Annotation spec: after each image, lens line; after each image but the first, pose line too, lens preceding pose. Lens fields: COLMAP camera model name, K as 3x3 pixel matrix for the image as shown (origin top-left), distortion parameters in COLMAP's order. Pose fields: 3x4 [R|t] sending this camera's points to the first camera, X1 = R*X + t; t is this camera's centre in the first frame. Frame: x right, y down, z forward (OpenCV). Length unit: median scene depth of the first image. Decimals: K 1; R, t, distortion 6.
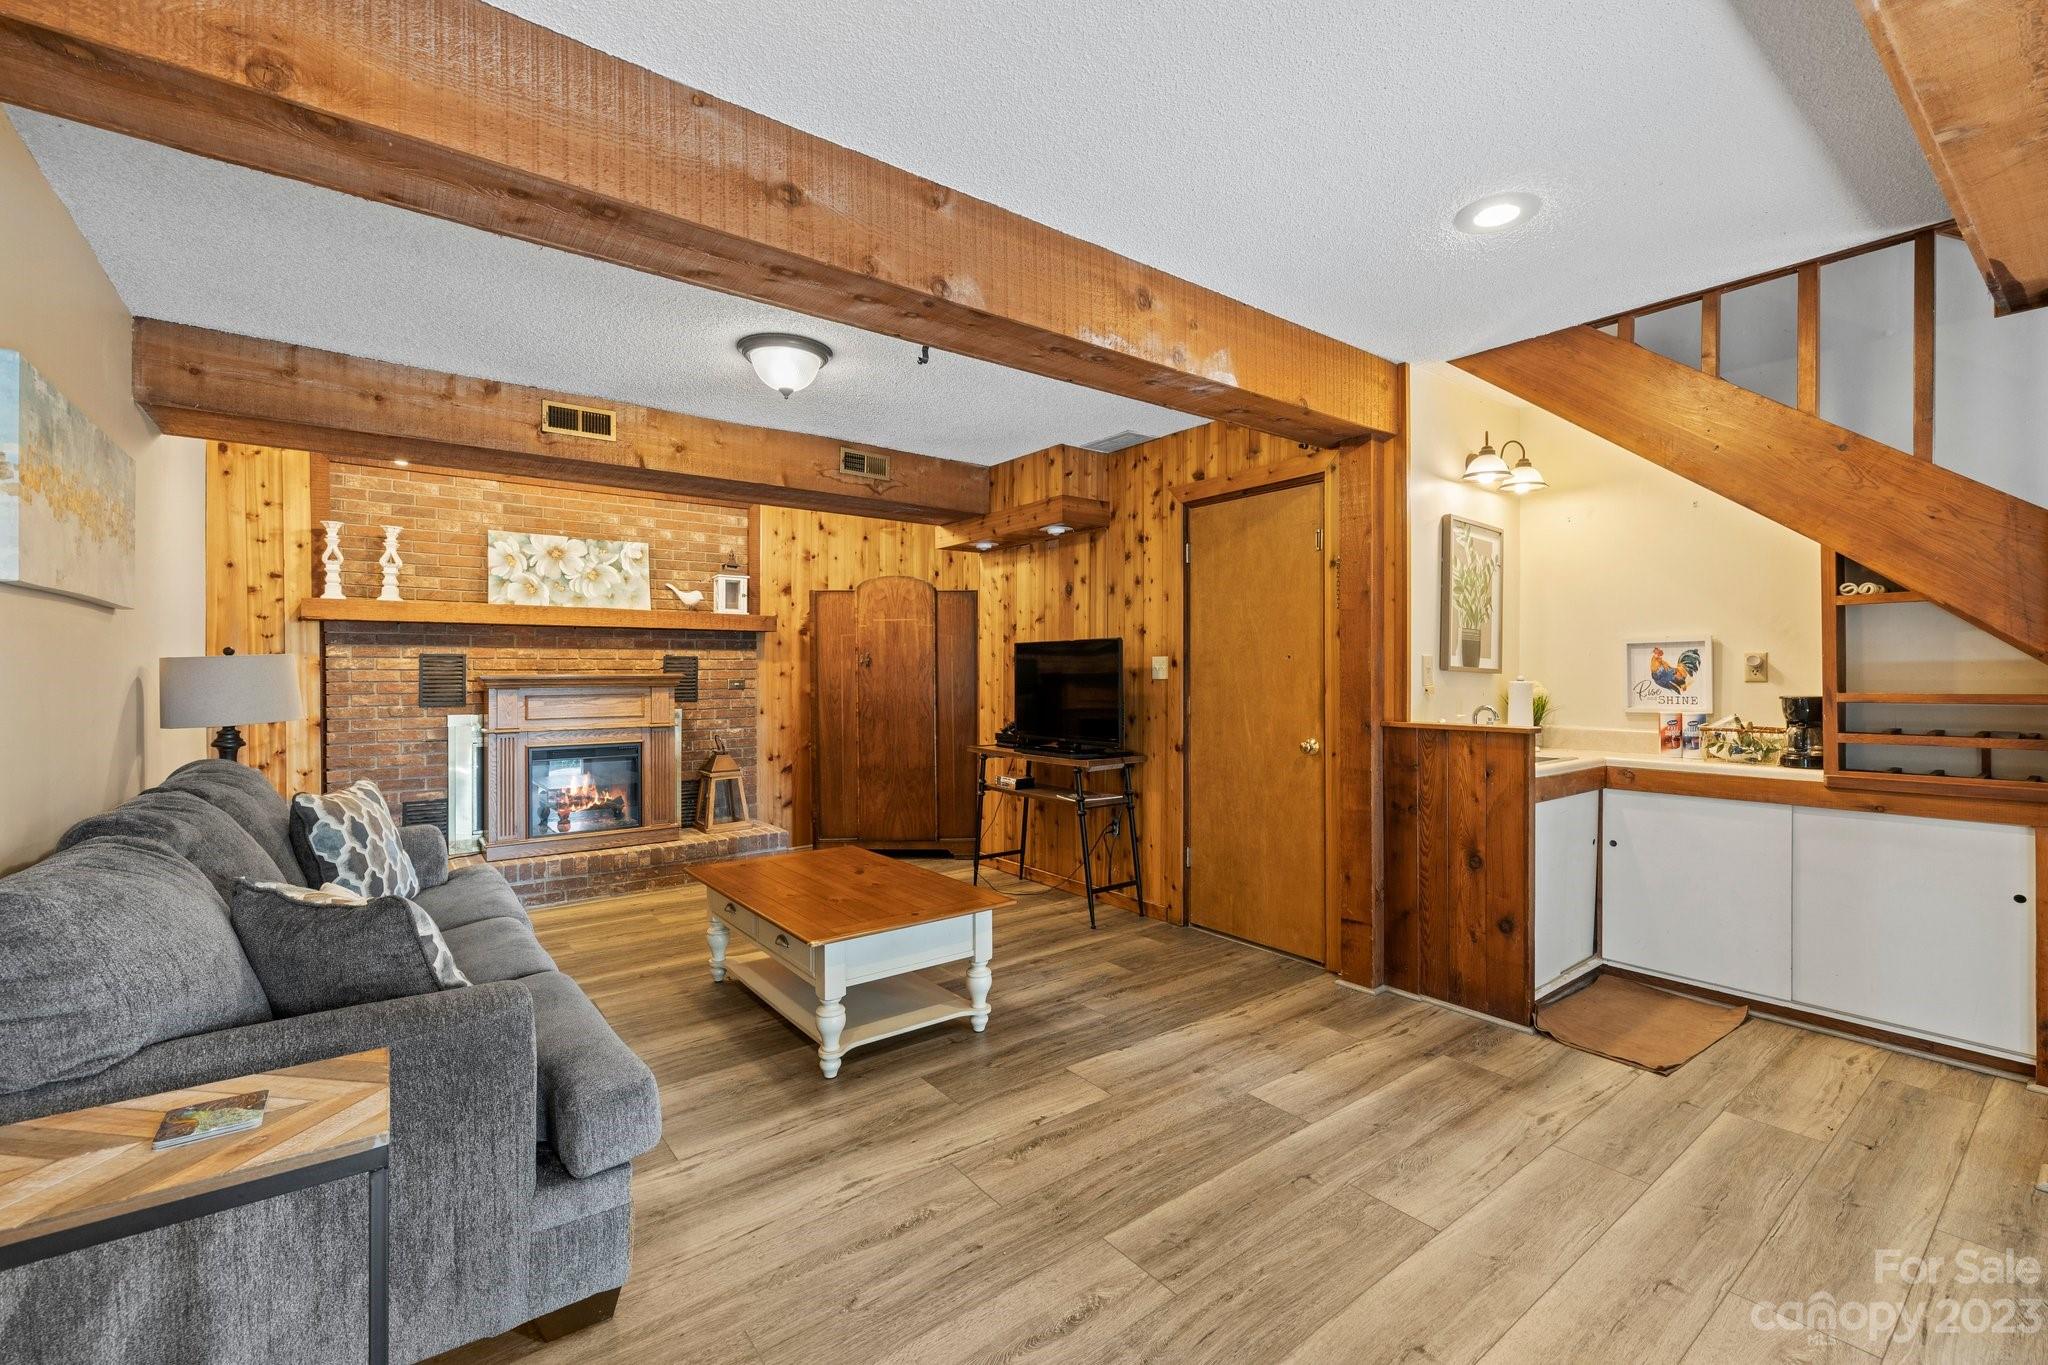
lens RADIAL K [[873.4, 0, 1034.3], [0, 873.4, 669.9], [0, 0, 1]] dist [0.000363, 0.000530]
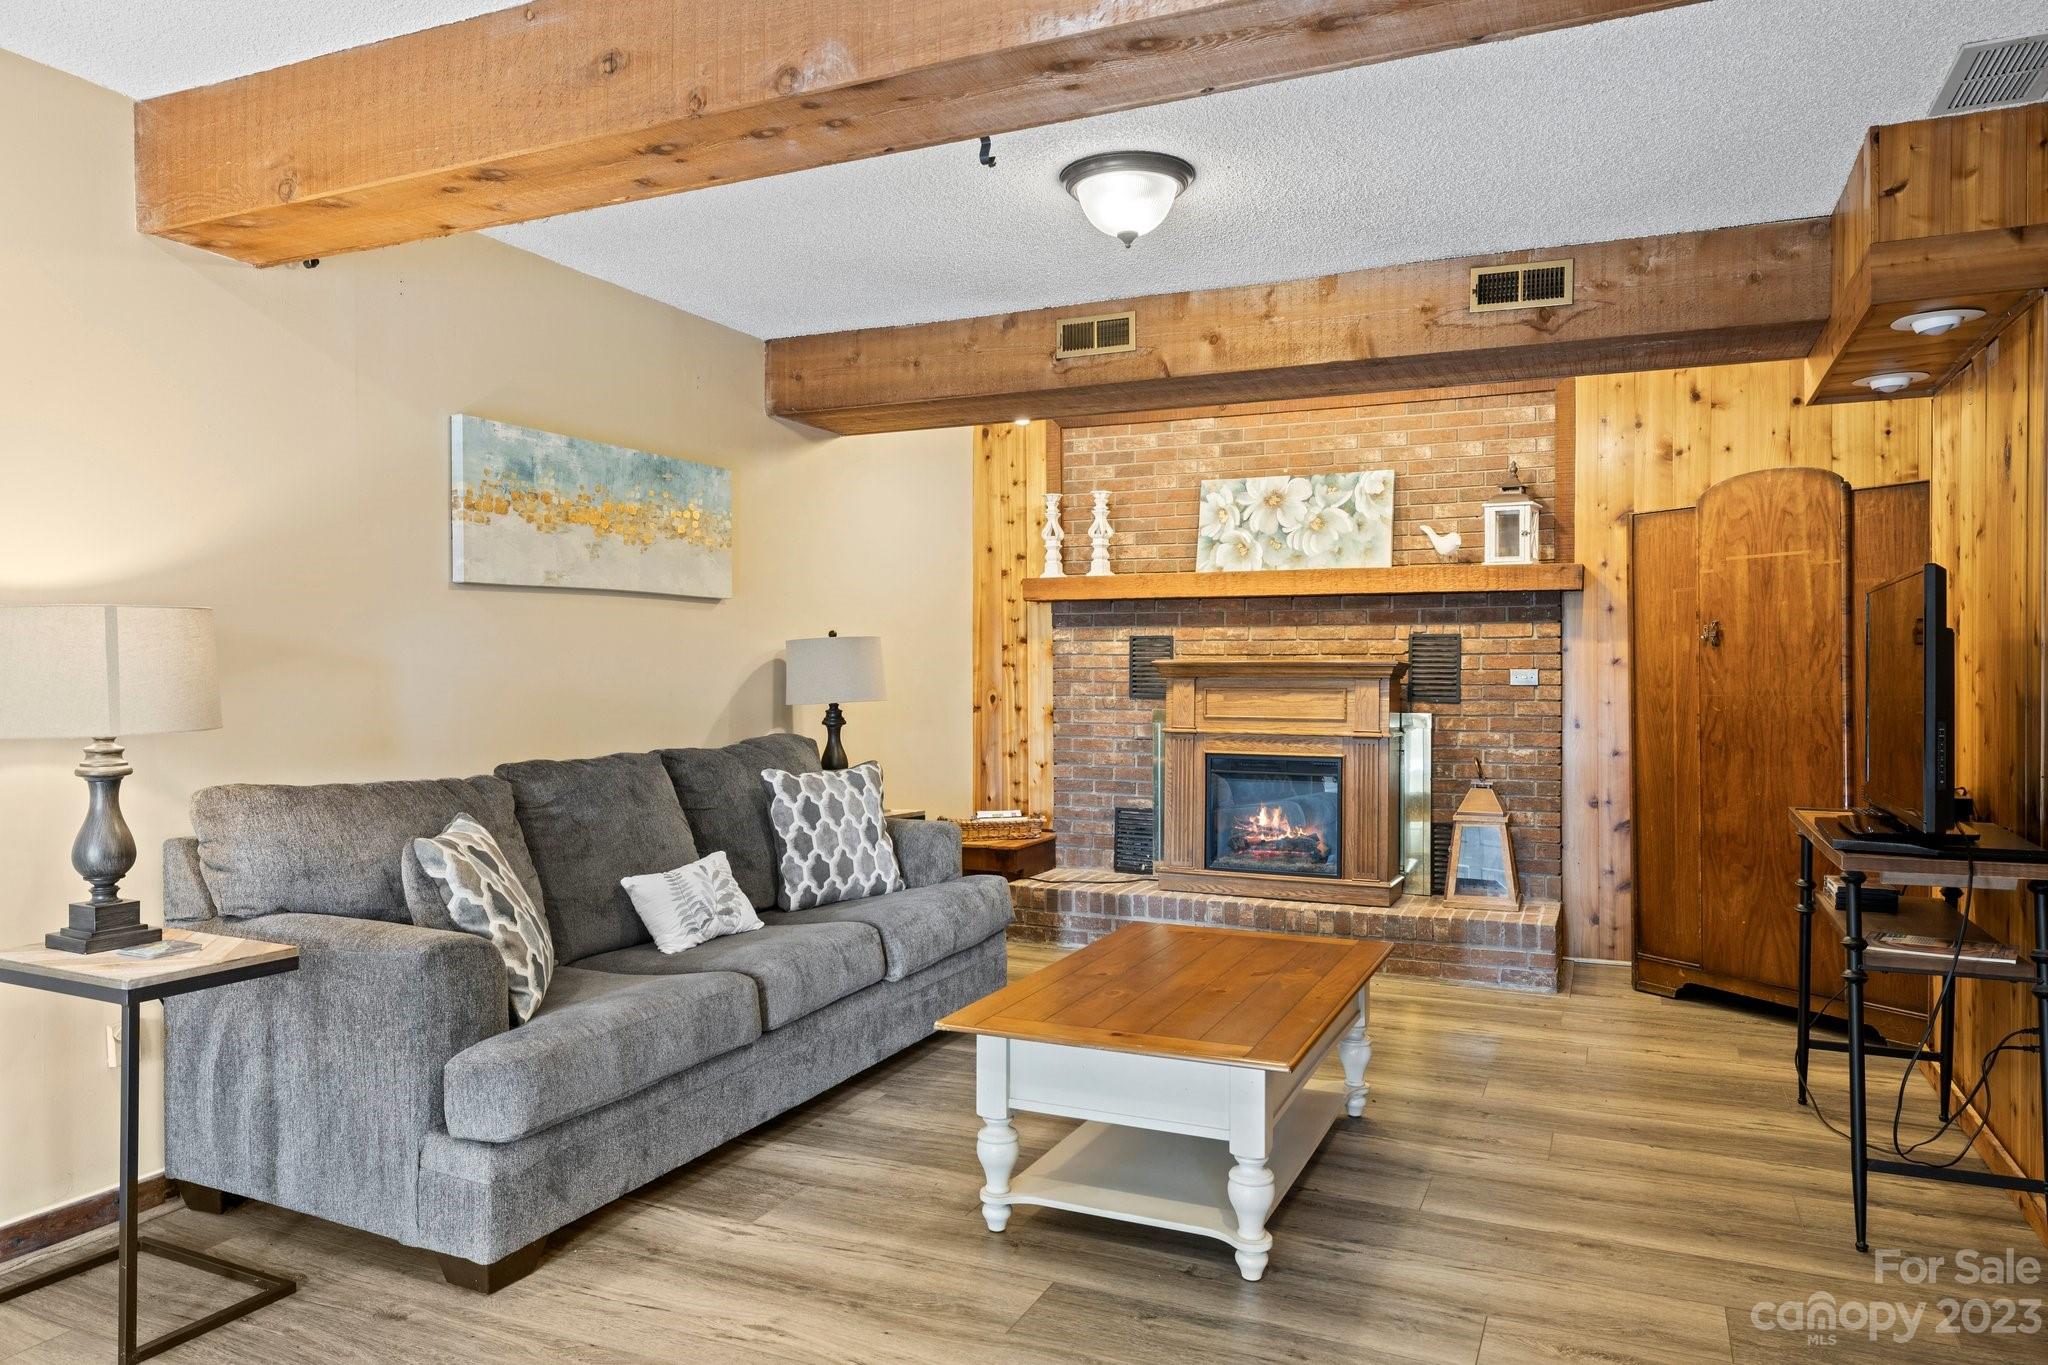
lens RADIAL K [[1334.3, 0, 1019.9], [0, 1334.3, 675.2], [0, 0, 1]] dist [-0.001202, 0.000861]
pose [[0.464592, 0.008029, -0.885488, 0.392533], [-0.001862, 0.999966, 0.008090, 0.009214], [0.885523, -0.002110, 0.464591, 0.289921]]
